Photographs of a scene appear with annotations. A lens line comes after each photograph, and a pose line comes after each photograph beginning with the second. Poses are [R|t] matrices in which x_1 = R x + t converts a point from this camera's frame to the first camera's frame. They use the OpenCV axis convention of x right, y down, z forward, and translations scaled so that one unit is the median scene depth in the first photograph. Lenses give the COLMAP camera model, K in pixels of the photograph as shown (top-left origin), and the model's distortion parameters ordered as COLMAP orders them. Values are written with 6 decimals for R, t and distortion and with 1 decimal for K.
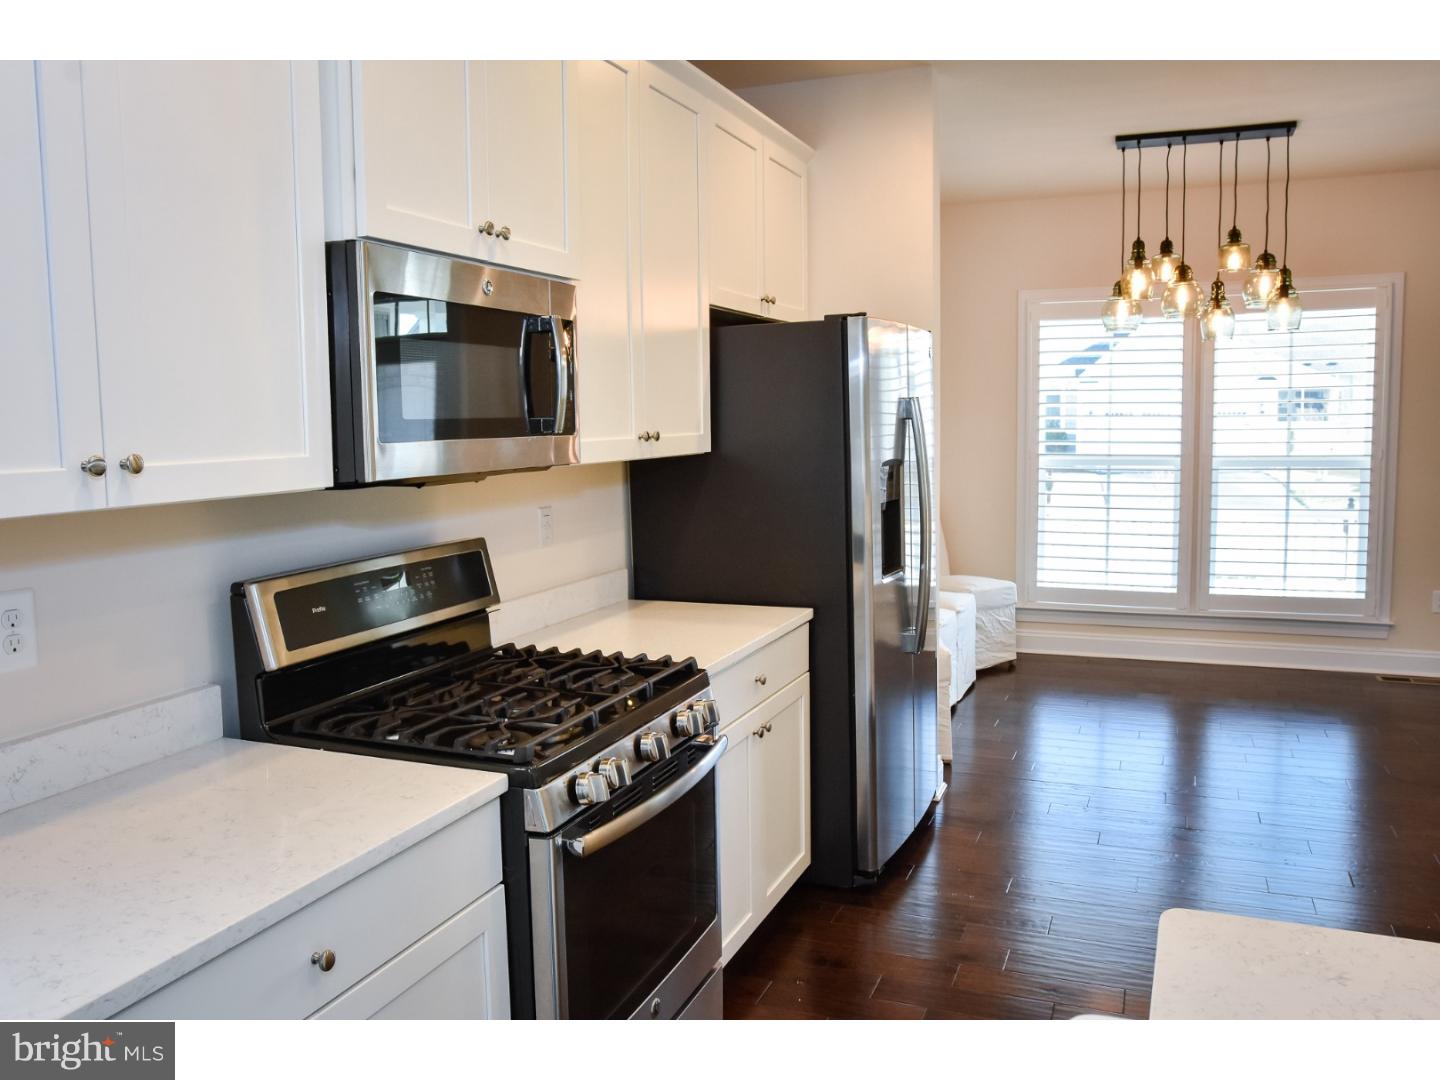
lens RADIAL K [[1147.8, 0, 716.1], [0, 1147.8, 547.8], [0, 0, 1]] dist [-0.107033, 0.097907]
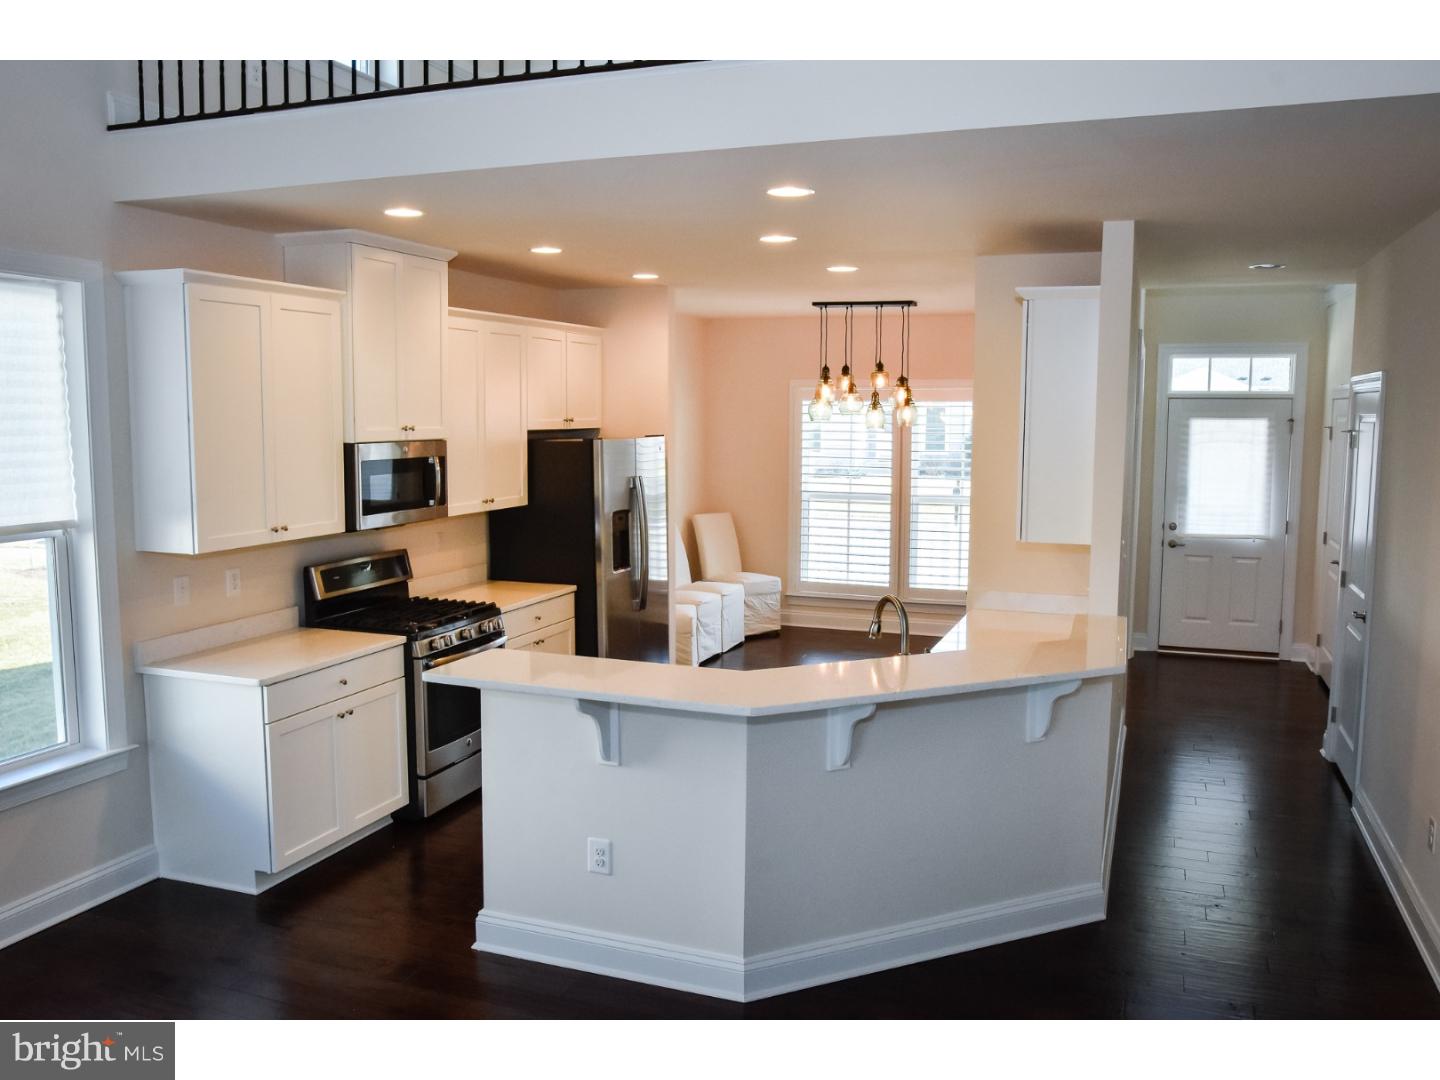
lens RADIAL K [[1147.8, 0, 716.1], [0, 1147.8, 547.8], [0, 0, 1]] dist [-0.107033, 0.097907]
pose [[0.999376, 0.017203, 0.030842, 0.257299], [-0.017274, 0.999849, 0.002050, -0.019797], [-0.030802, -0.002582, 0.999522, -0.961309]]
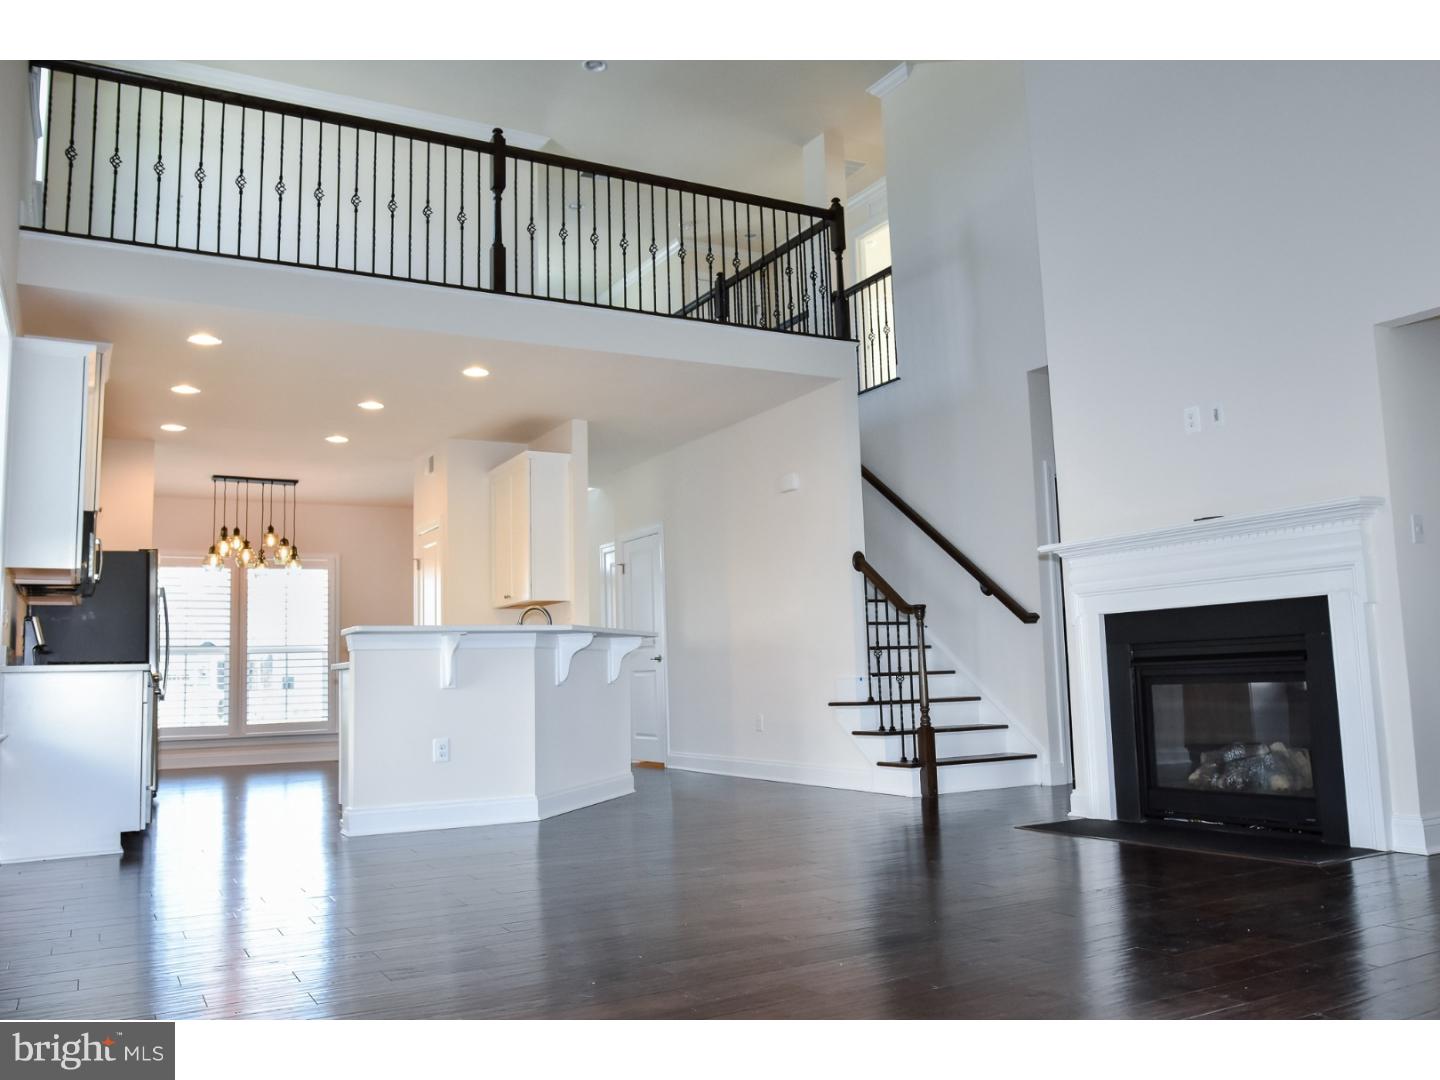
lens RADIAL K [[1147.8, 0, 716.1], [0, 1147.8, 547.8], [0, 0, 1]] dist [-0.107033, 0.097907]
pose [[0.623723, 0.087221, 0.776764, -0.948958], [0.106021, 0.975131, -0.194627, 0.367468], [-0.774422, 0.203746, 0.598964, -1.299760]]
